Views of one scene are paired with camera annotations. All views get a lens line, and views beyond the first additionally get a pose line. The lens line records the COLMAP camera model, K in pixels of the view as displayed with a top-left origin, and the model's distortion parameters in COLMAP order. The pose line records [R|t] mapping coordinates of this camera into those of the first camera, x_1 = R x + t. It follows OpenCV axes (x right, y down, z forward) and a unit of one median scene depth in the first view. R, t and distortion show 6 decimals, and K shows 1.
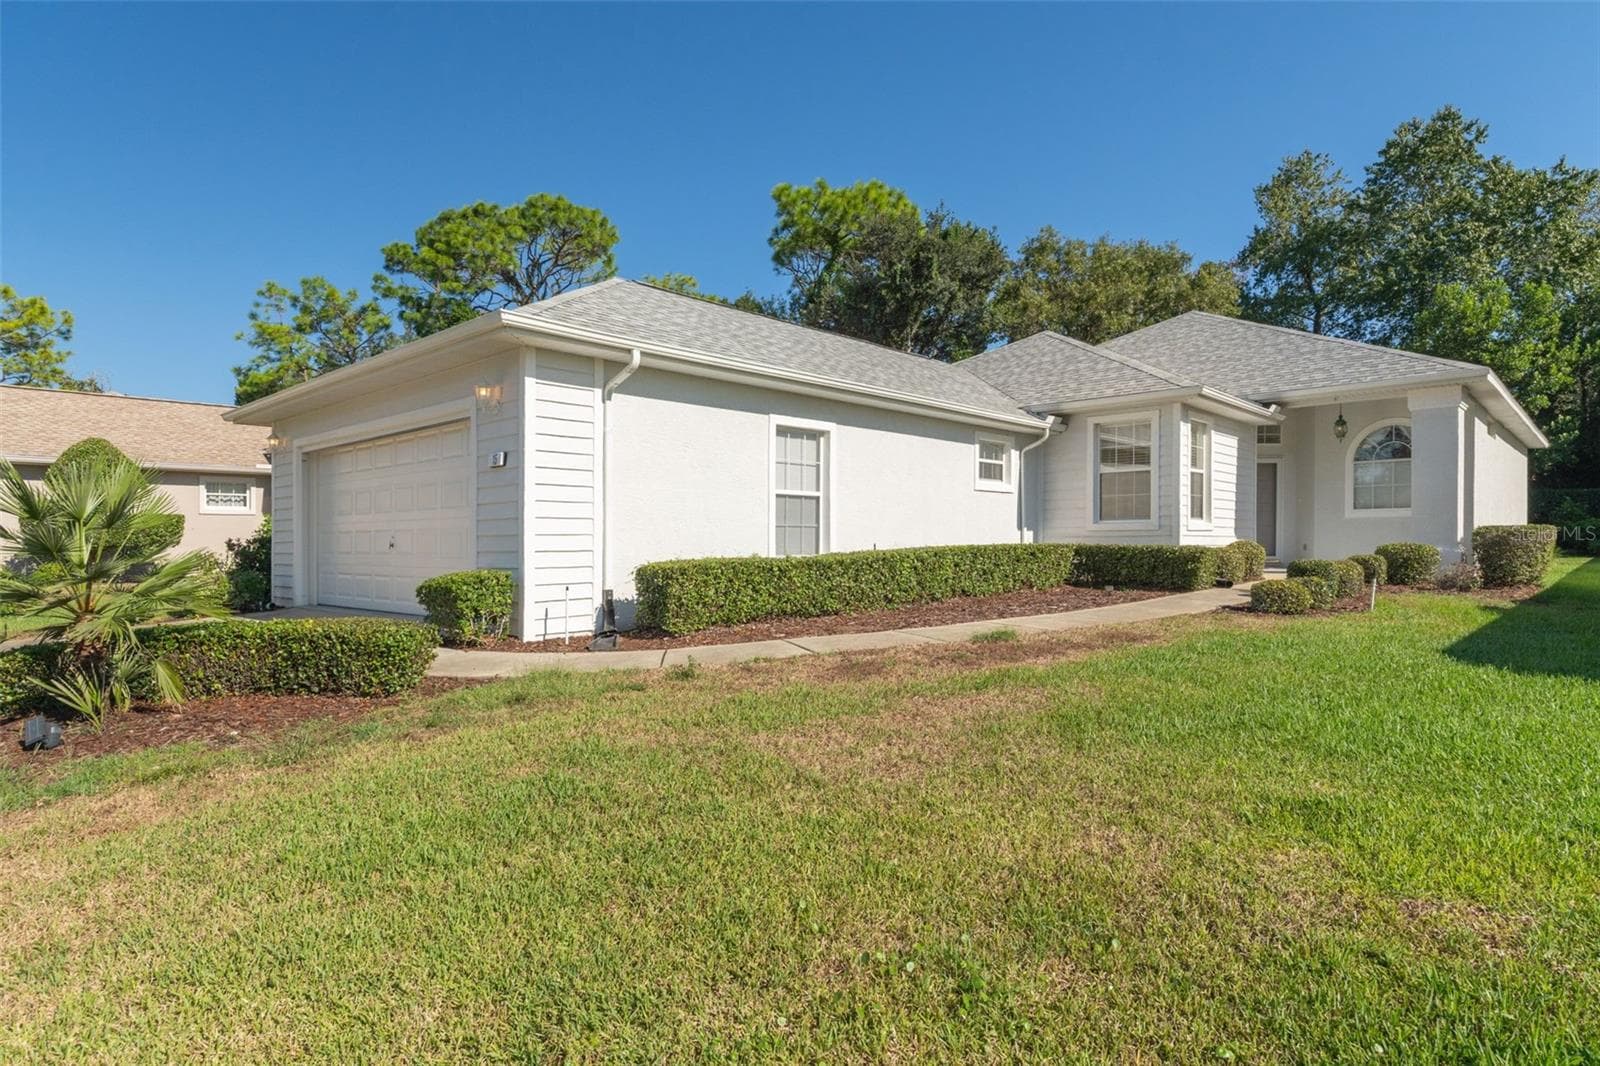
lens RADIAL K [[909.7, 0, 796.2], [0, 909.7, 548.4], [0, 0, 1]] dist [-0.002124, -0.000613]
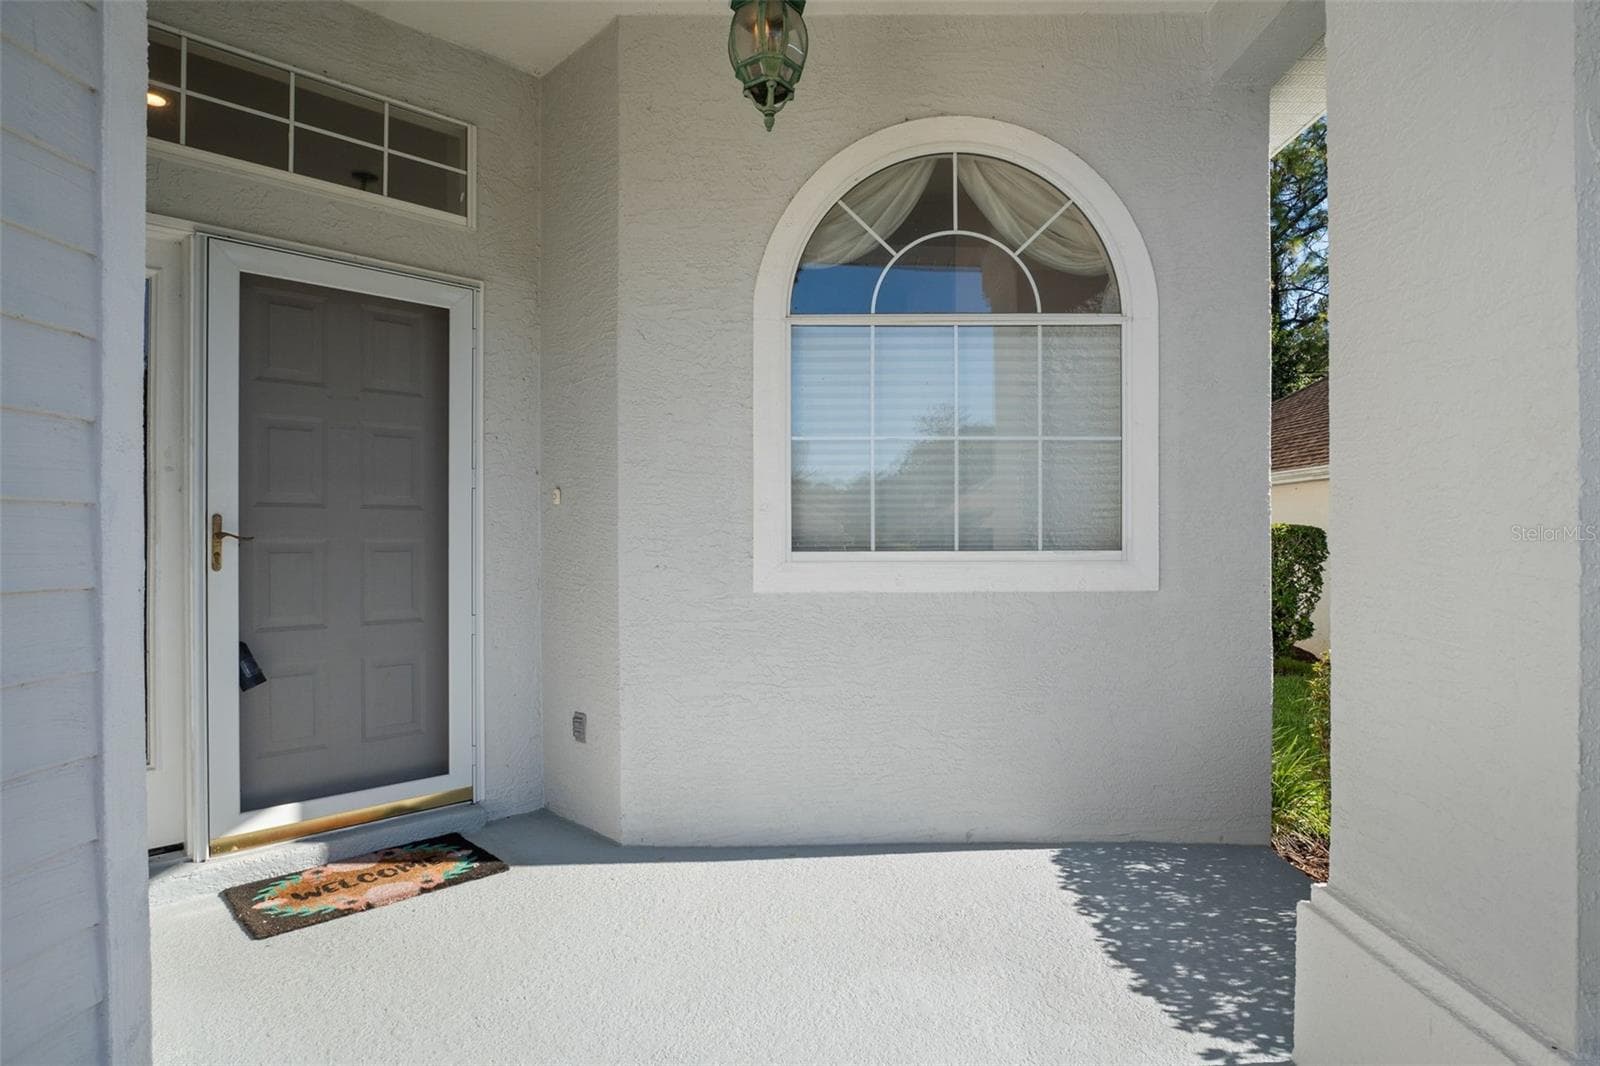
lens RADIAL K [[909.7, 0, 798.3], [0, 909.7, 539.0], [0, 0, 1]] dist [-0.002124, -0.000613]
pose [[0.730133, 0.003179, 0.683298, 0.483726], [-0.000460, 0.999991, -0.004160, -0.045171], [-0.683305, 0.002723, 0.730128, 0.863649]]
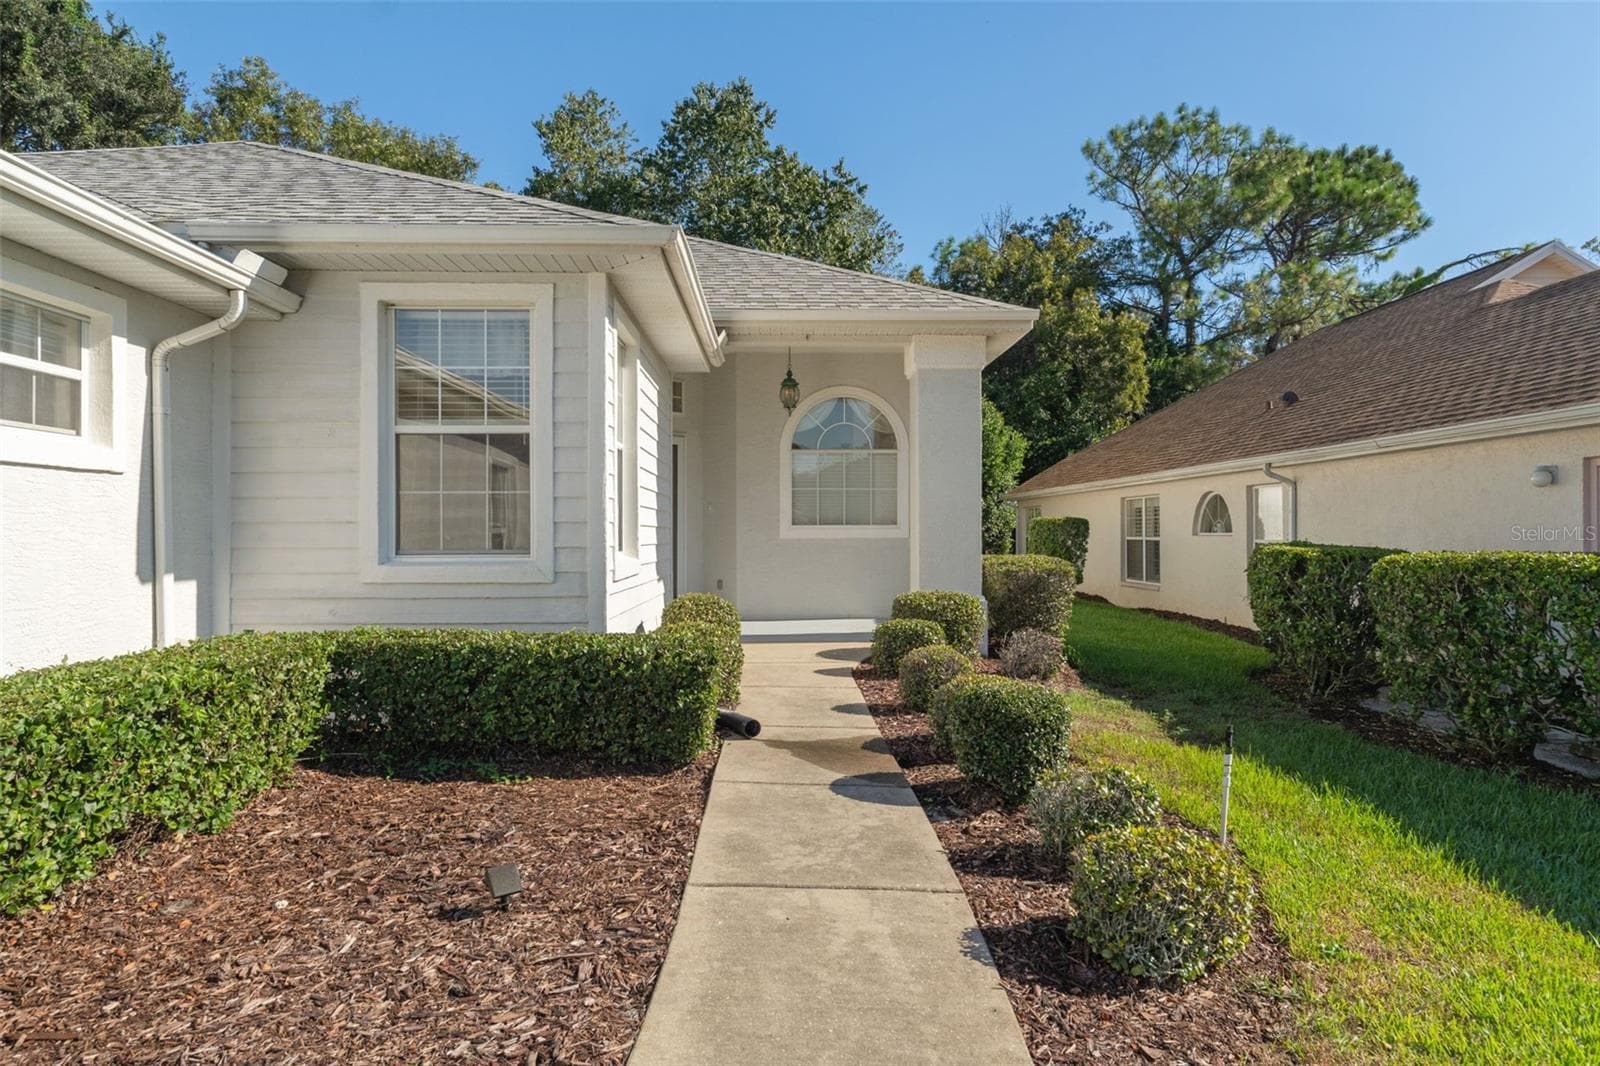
lens RADIAL K [[909.7, 0, 797.8], [0, 909.7, 539.6], [0, 0, 1]] dist [-0.002124, -0.000613]
pose [[0.696663, -0.003698, 0.717389, 0.162568], [0.000269, 0.999988, 0.004894, -0.036094], [-0.717399, -0.003217, 0.696656, 0.561433]]
